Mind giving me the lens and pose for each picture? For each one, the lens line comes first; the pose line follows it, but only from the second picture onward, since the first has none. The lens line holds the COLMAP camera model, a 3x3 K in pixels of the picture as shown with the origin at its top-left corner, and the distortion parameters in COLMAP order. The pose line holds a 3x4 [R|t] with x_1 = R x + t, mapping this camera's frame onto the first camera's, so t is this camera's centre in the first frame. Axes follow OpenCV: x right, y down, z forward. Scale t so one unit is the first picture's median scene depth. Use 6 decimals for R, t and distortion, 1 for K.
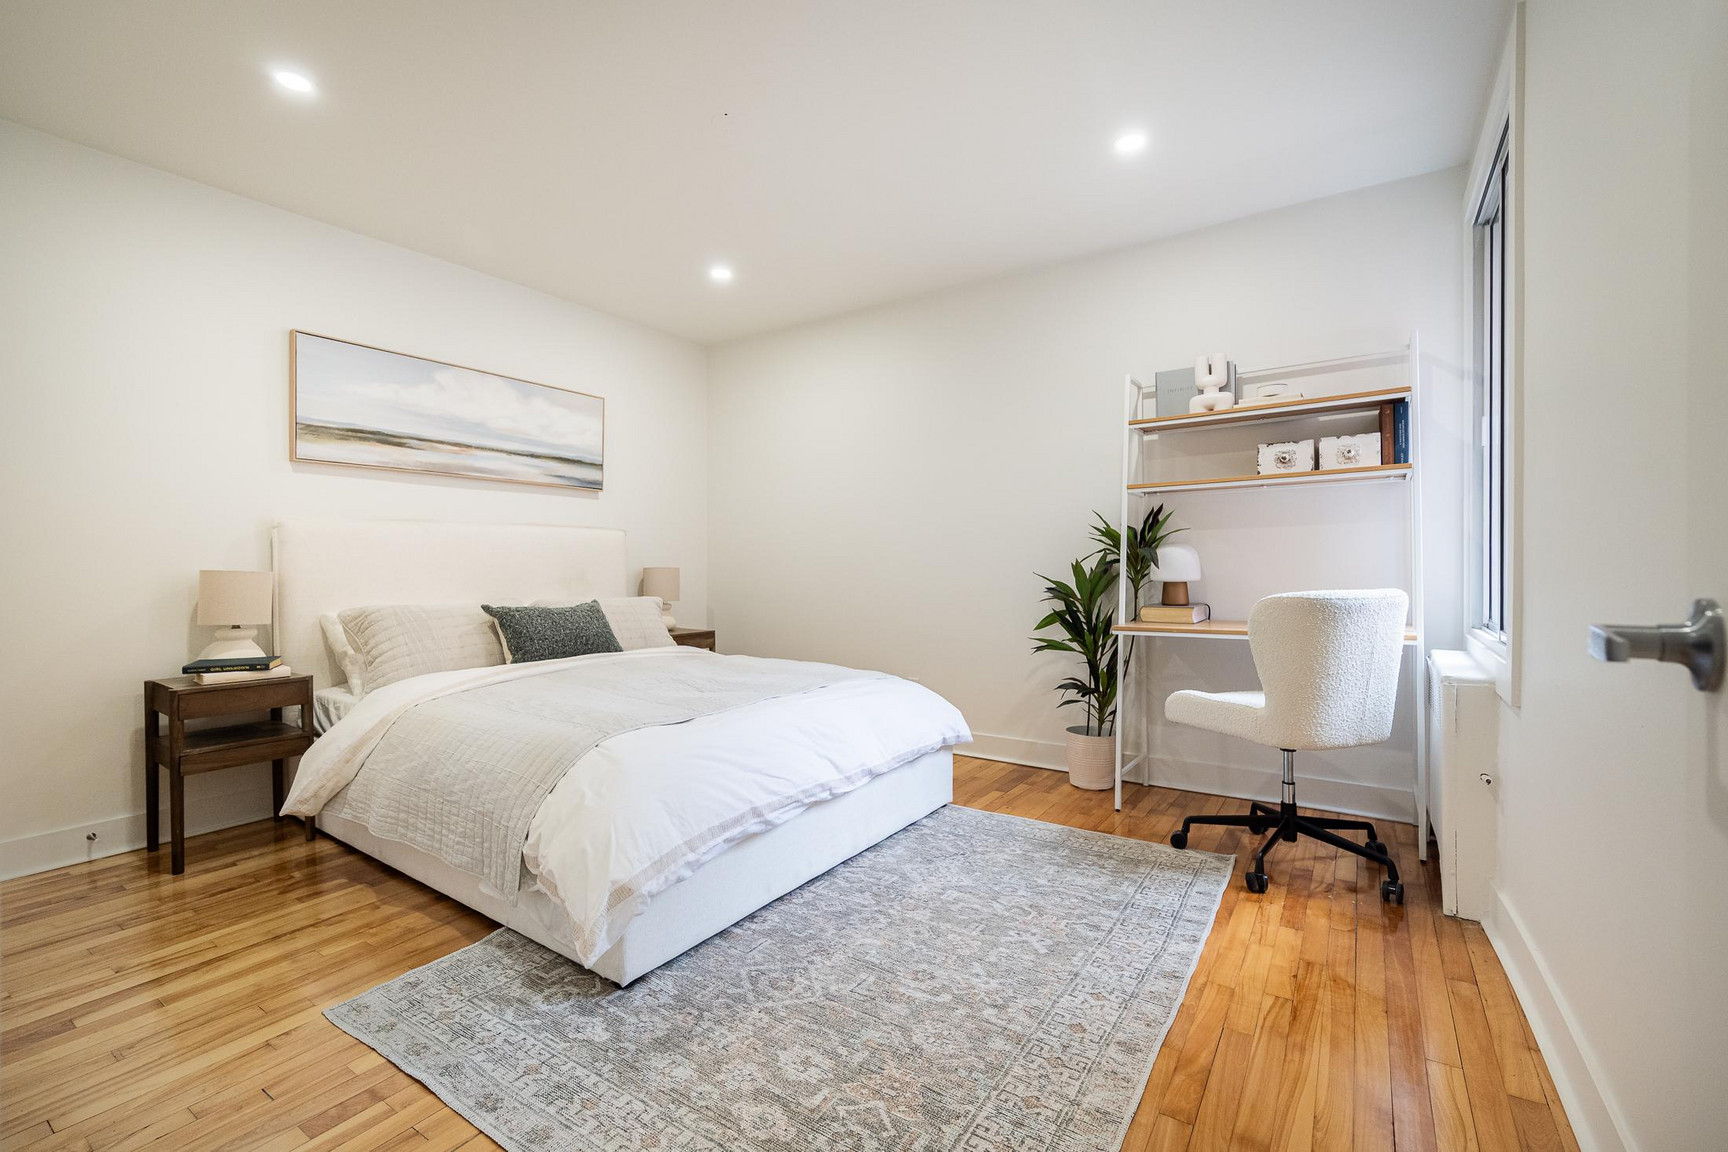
lens RADIAL K [[745.1, 0, 856.8], [0, 745.1, 563.6], [0, 0, 1]] dist [0.002887, 0.000761]
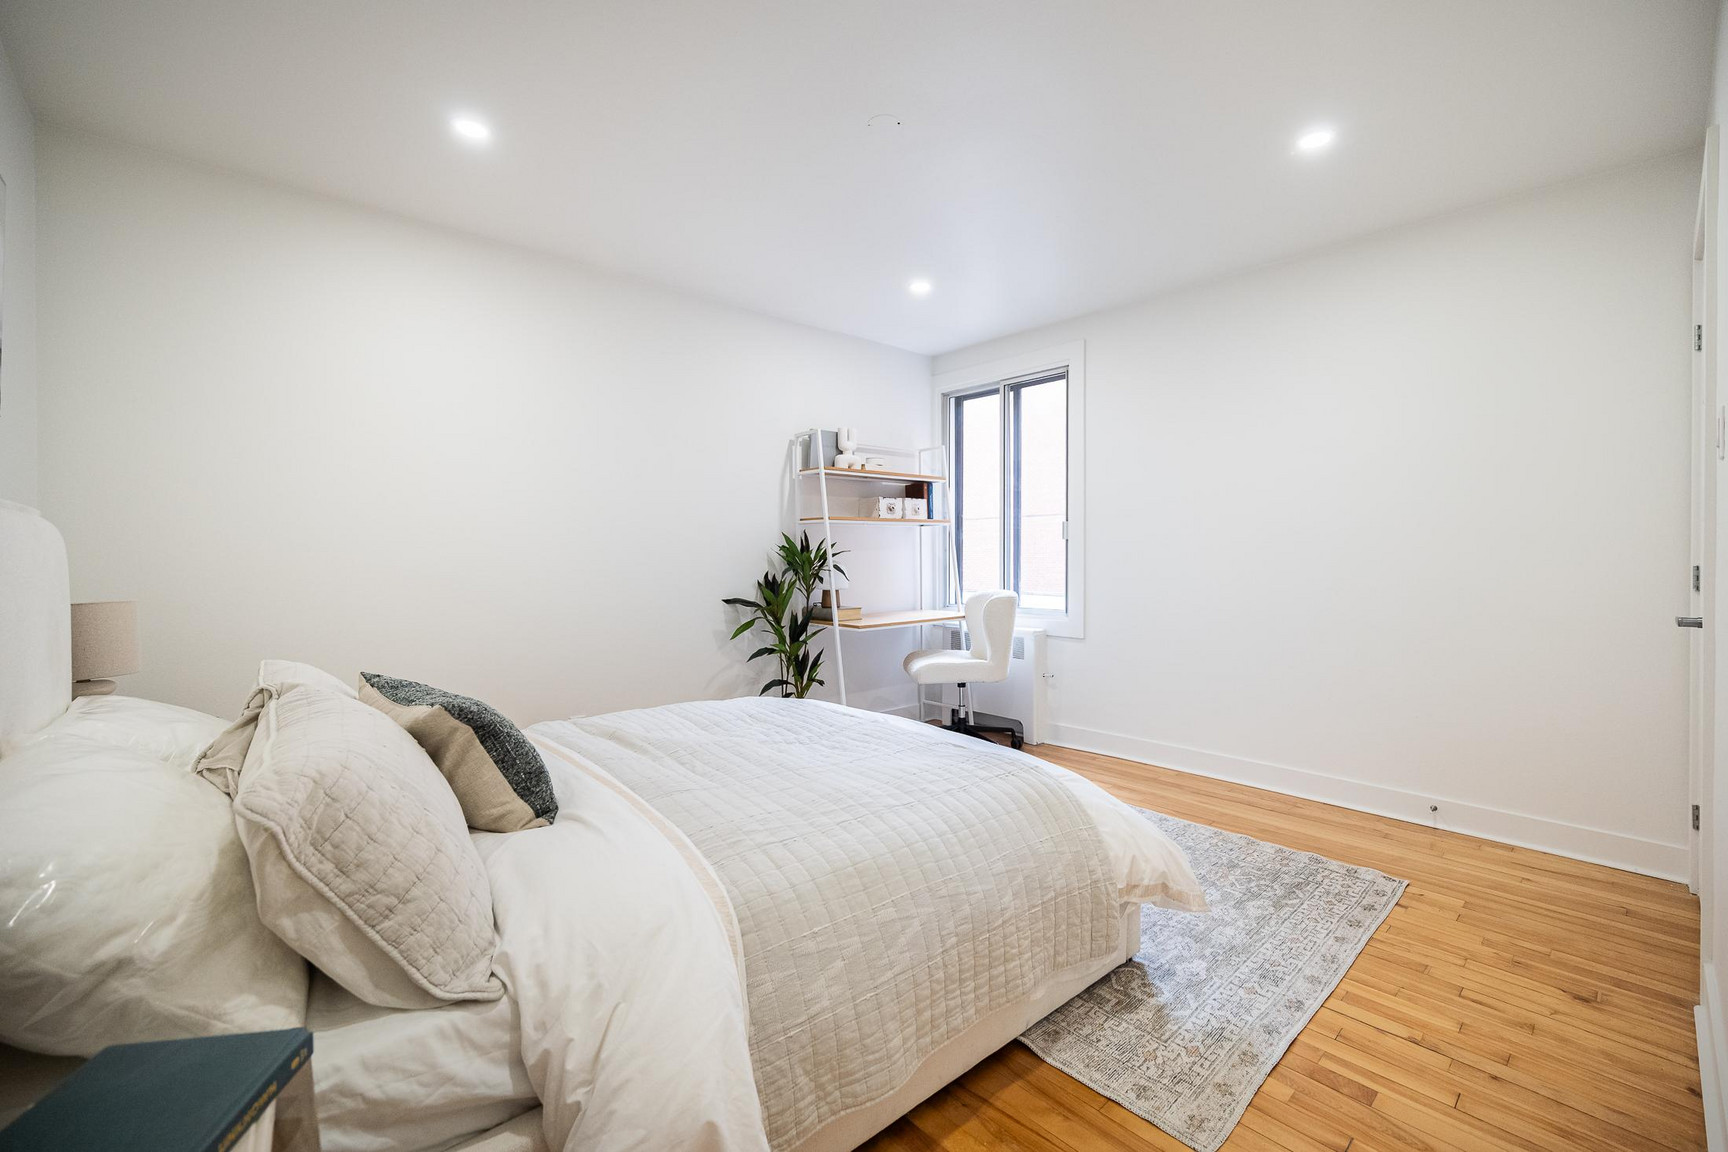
lens RADIAL K [[724.4, 0, 913.3], [0, 724.4, 550.5], [0, 0, 1]] dist [0.016301, -0.000879]
pose [[0.209525, 0.013910, 0.977704, -1.372019], [0.008251, 0.999838, -0.015994, -0.042913], [-0.977768, 0.011418, 0.209377, 0.995161]]
